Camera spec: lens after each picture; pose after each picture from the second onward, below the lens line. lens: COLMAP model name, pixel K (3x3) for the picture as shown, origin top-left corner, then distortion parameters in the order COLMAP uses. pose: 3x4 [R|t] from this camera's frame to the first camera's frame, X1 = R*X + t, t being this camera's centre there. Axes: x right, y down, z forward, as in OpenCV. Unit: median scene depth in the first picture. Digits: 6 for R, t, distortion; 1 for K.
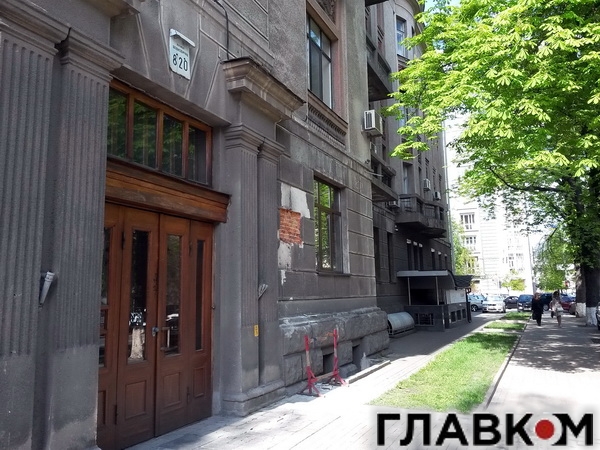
lens RADIAL K [[507.4, 0, 299.5], [0, 507.4, 222.1], [0, 0, 1]] dist [0.074753, -0.092626]
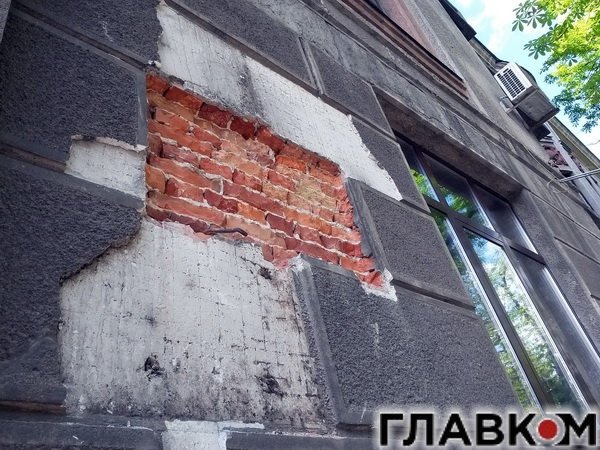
lens RADIAL K [[507.4, 0, 291.3], [0, 507.4, 209.9], [0, 0, 1]] dist [0.074753, -0.092626]
pose [[0.899971, -0.374900, -0.222489, 0.031383], [0.227783, 0.839535, -0.493251, 0.126445], [0.371707, 0.393232, 0.840953, 0.981774]]
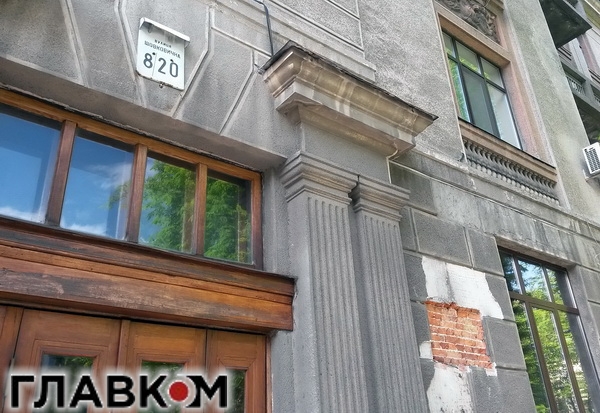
lens RADIAL K [[521.5, 0, 291.3], [0, 521.5, 191.8], [0, 0, 1]] dist [0.072860, -0.091426]
pose [[0.885459, -0.226093, -0.406009, 0.101211], [0.086488, 0.938581, -0.334044, 0.043765], [0.456598, 0.260667, 0.850630, 0.460346]]
